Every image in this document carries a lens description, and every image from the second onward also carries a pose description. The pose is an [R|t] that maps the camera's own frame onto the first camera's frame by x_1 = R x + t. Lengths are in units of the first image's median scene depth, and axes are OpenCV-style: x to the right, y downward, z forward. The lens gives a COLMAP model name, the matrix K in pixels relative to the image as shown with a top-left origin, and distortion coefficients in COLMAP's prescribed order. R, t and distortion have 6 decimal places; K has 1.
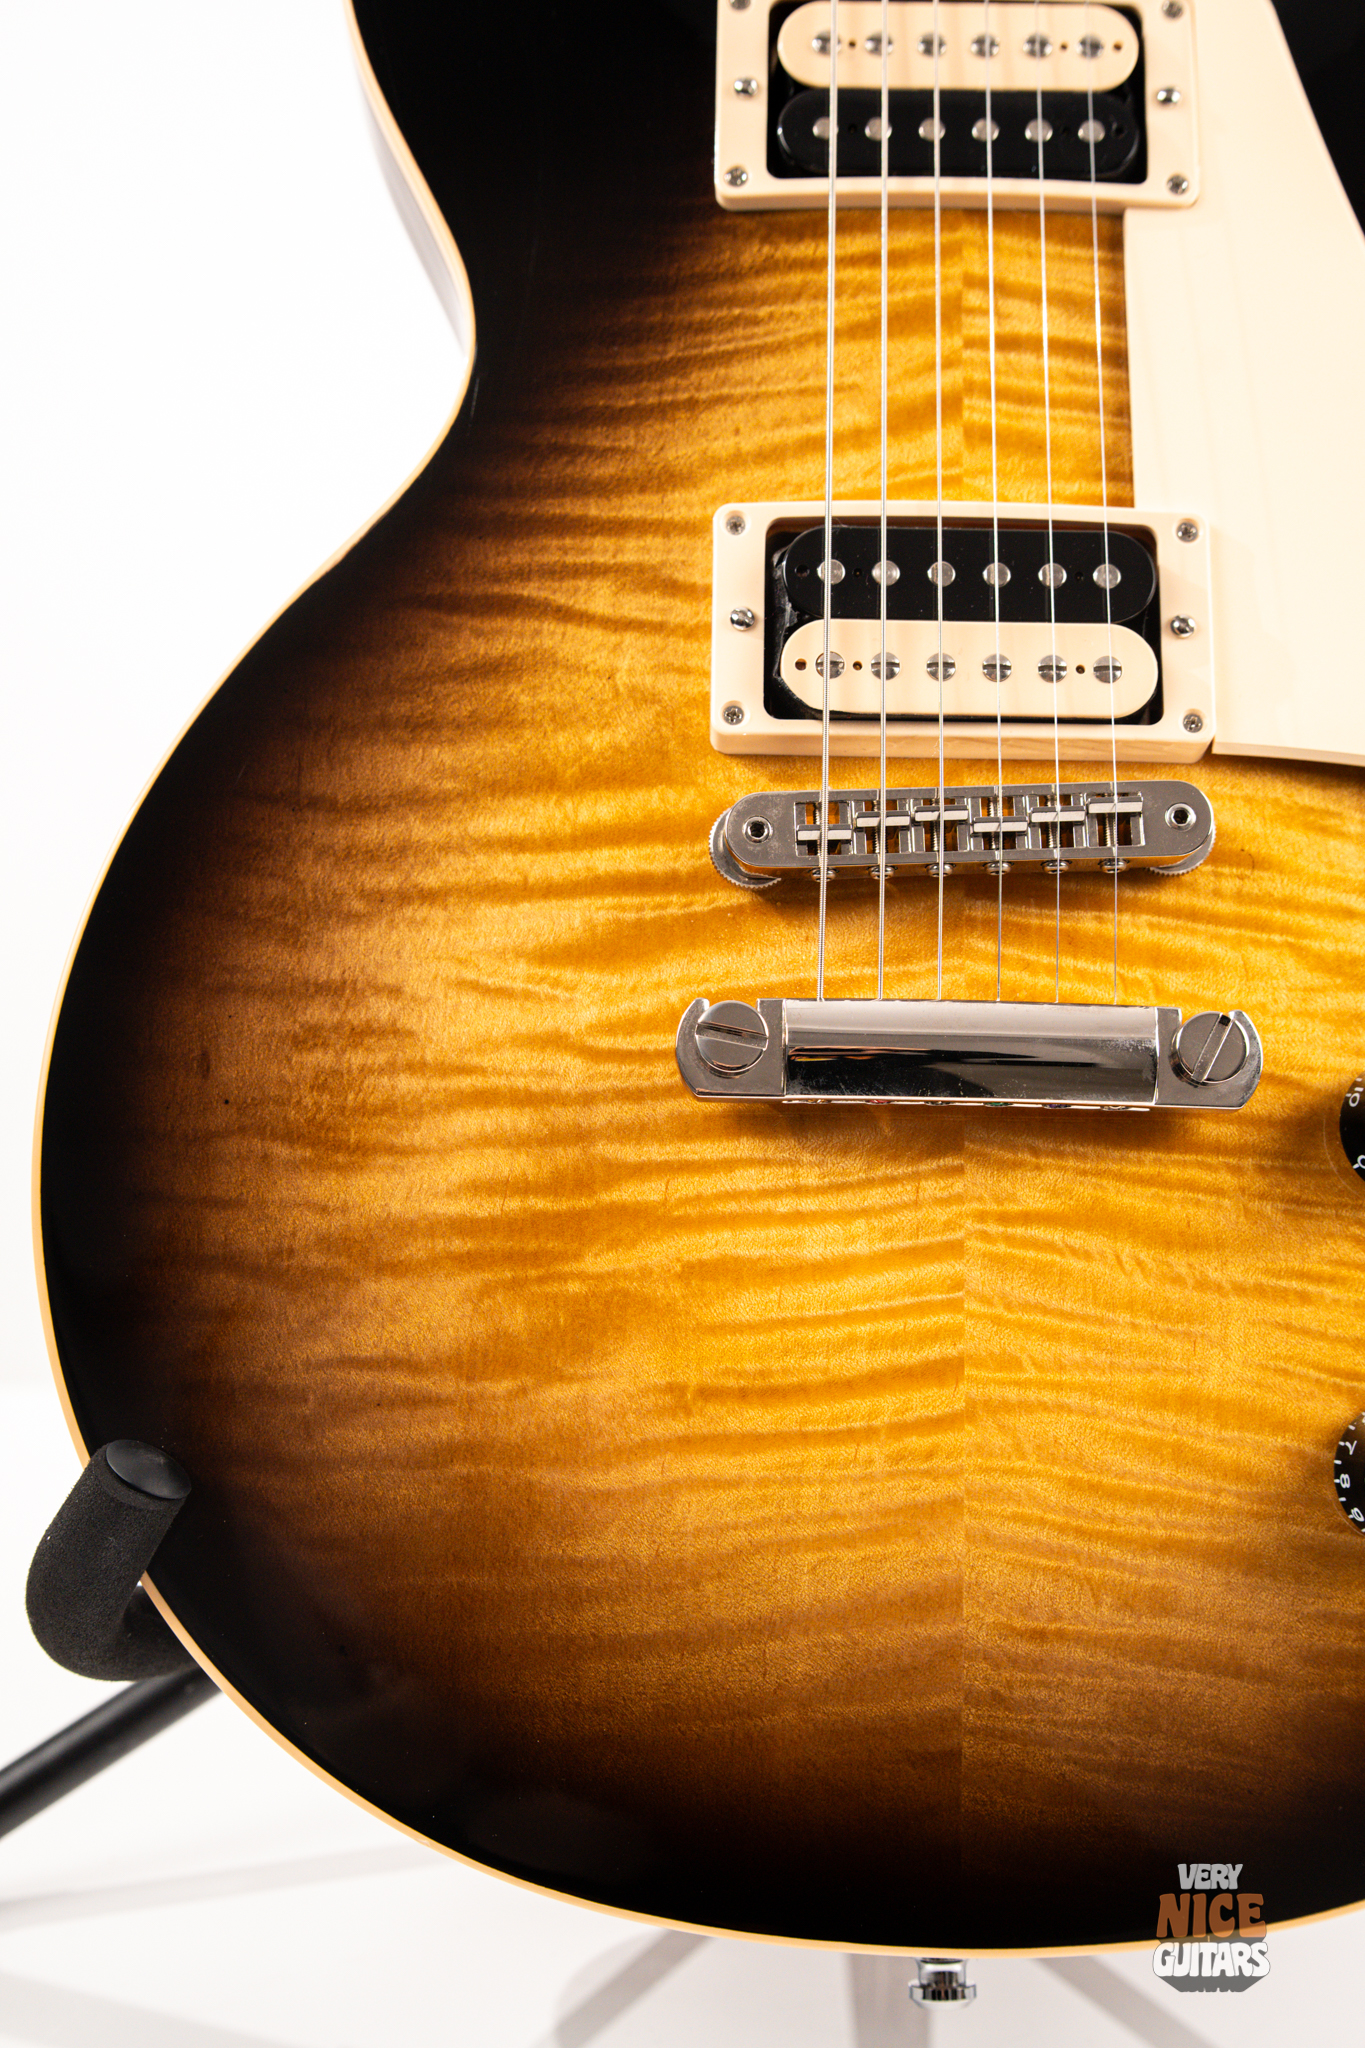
lens RADIAL K [[2941.2, 0, 669.0], [0, 2941.2, 1046.1], [0, 0, 1]] dist [0.046931, 0.000000]
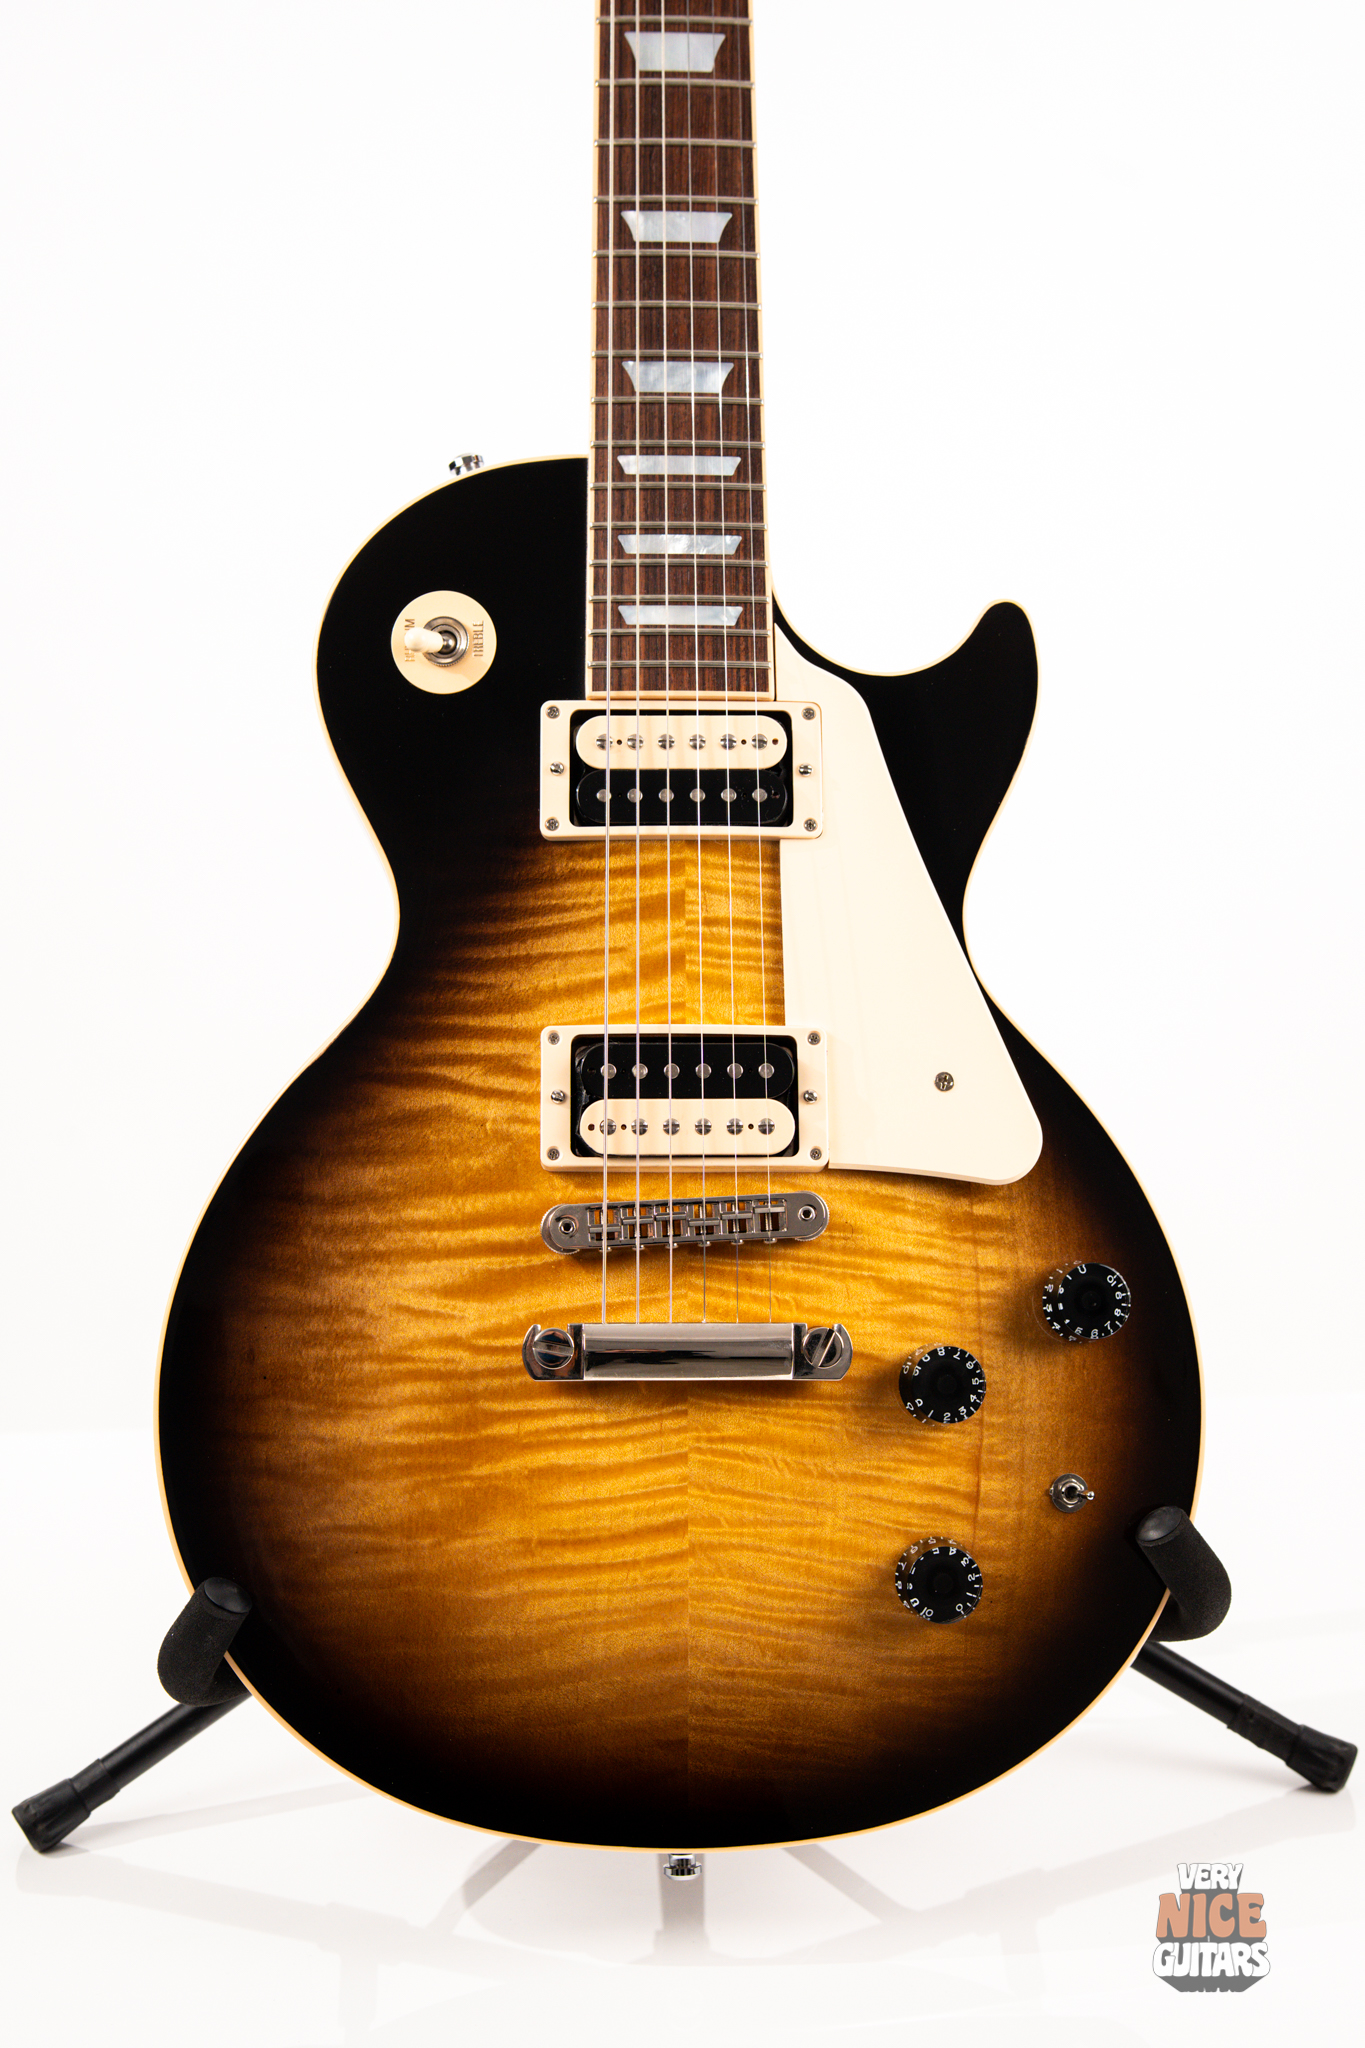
lens RADIAL K [[2941.2, 0, 684.0], [0, 2941.2, 1029.0], [0, 0, 1]] dist [0.046931, 0.000000]
pose [[0.999192, -0.014788, 0.037384, 0.035400], [0.012611, 0.998248, 0.057801, -0.287664], [-0.038173, -0.057283, 0.997628, -0.741553]]
